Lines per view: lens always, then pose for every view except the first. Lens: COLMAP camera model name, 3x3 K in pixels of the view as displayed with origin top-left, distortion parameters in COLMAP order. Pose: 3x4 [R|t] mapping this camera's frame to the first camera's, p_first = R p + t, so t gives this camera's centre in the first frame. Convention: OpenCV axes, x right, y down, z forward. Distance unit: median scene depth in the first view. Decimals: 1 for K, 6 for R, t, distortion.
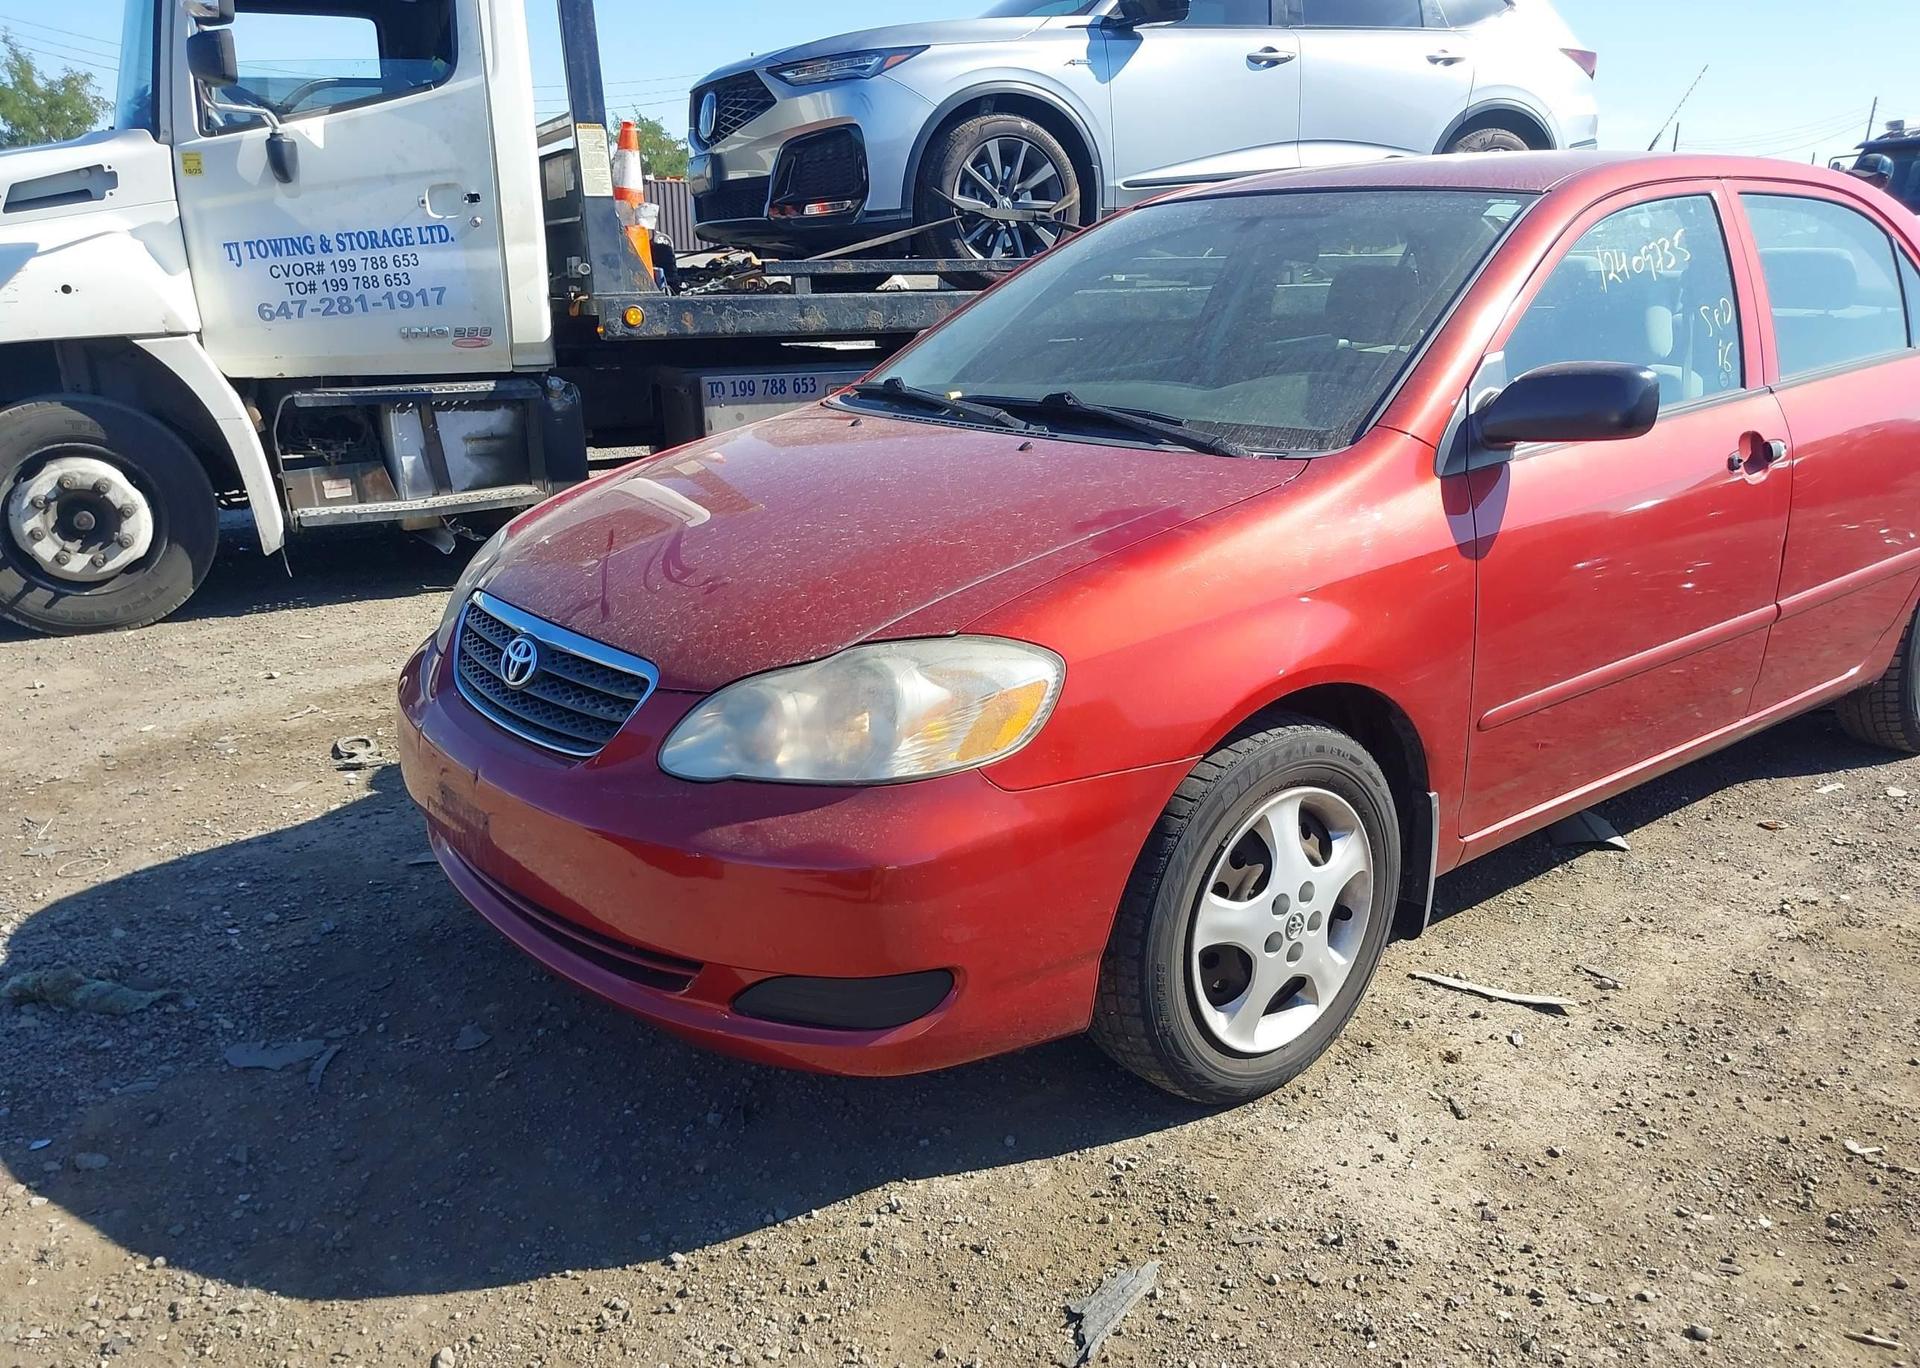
lens RADIAL K [[1527.4, 0, 962.5], [0, 1527.4, 681.8], [0, 0, 1]] dist [0.023393, -0.034444]
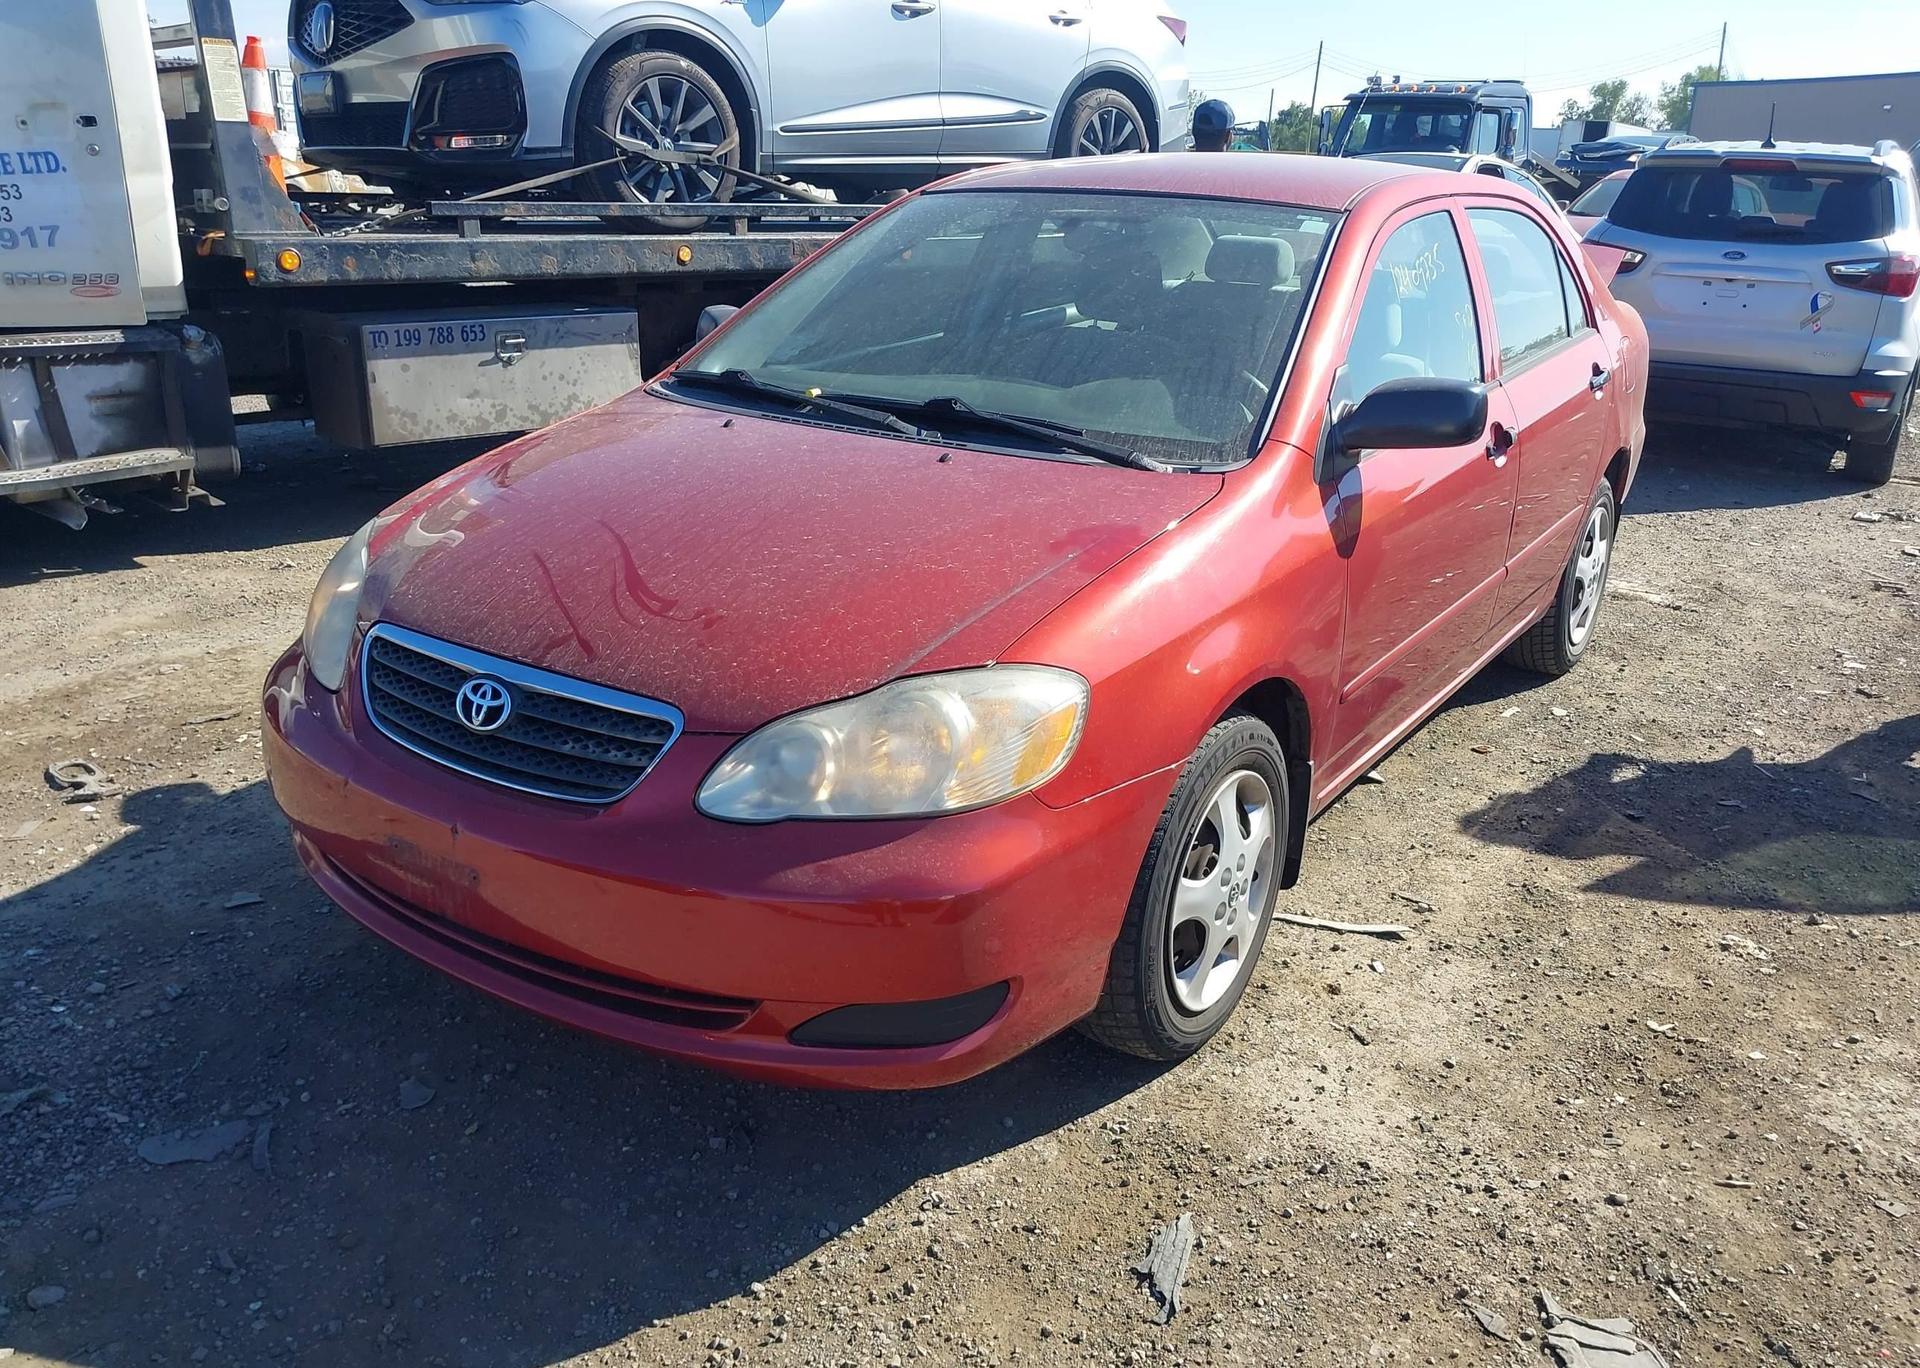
lens RADIAL K [[1527.4, 0, 986.6], [0, 1527.4, 683.4], [0, 0, 1]] dist [0.023393, -0.034444]
pose [[0.950846, -0.061265, 0.303543, -0.276528], [0.044052, 0.997026, 0.063238, -0.071416], [-0.306515, -0.046758, 0.950717, -0.000518]]
